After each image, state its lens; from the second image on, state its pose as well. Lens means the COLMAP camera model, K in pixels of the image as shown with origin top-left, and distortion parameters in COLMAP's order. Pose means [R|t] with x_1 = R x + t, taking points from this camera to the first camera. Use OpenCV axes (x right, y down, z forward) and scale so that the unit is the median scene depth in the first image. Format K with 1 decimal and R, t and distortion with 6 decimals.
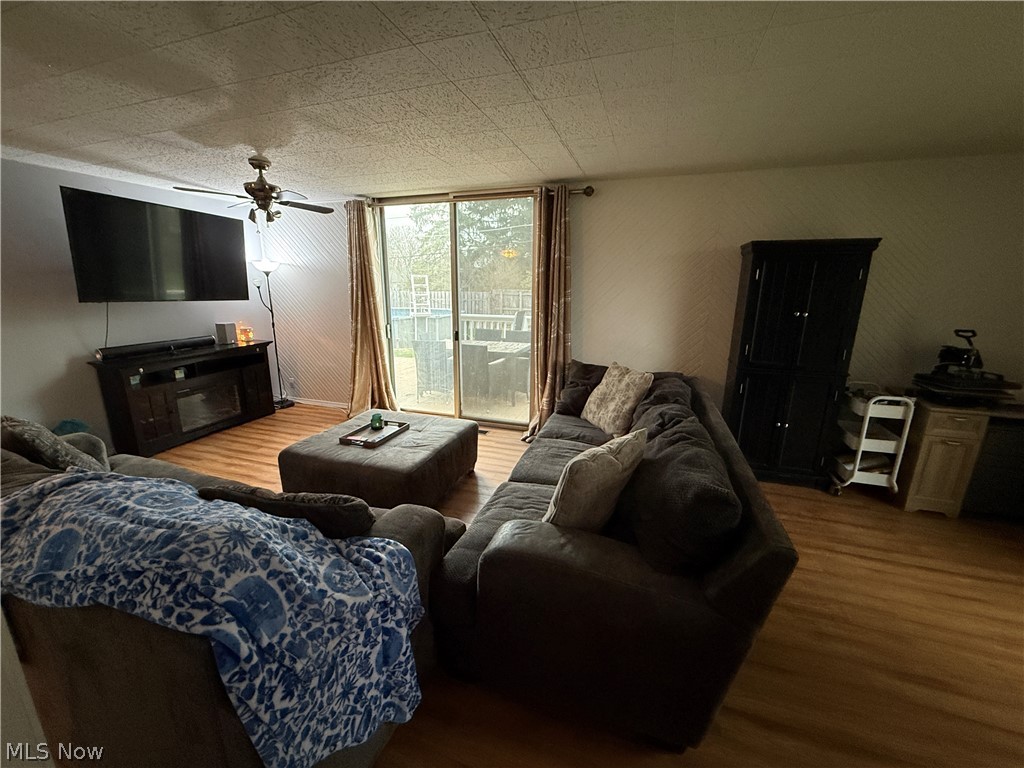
lens RADIAL K [[409.0, 0, 508.8], [0, 409.0, 382.3], [0, 0, 1]] dist [-0.001968, 0.000661]
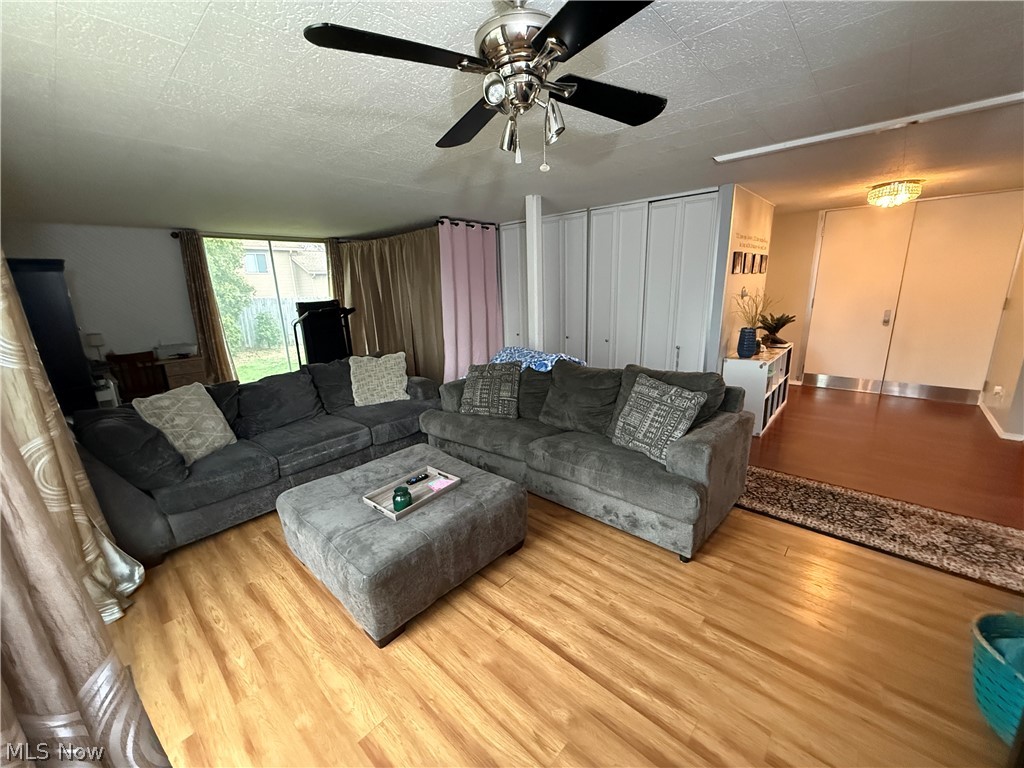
lens RADIAL K [[409.0, 0, 511.3], [0, 409.0, 383.7], [0, 0, 1]] dist [-0.001968, 0.000661]
pose [[-0.918925, -0.069469, 0.388266, -0.673334], [0.119287, 0.889326, 0.441441, -0.317869], [-0.375962, 0.451966, -0.808937, 1.267688]]
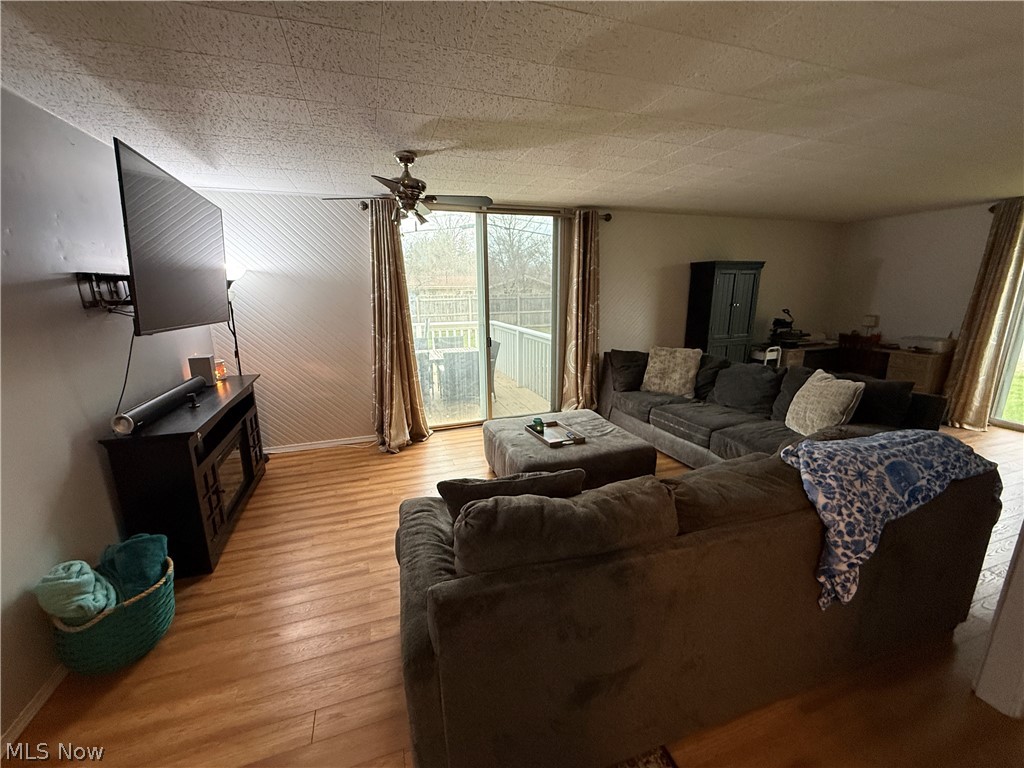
lens RADIAL K [[409.0, 0, 510.6], [0, 409.0, 381.2], [0, 0, 1]] dist [-0.001968, 0.000661]
pose [[0.789799, -0.152393, 0.594133, -0.886038], [0.160669, 0.986222, 0.039381, -0.060201], [-0.591949, 0.064356, 0.803402, 0.184104]]
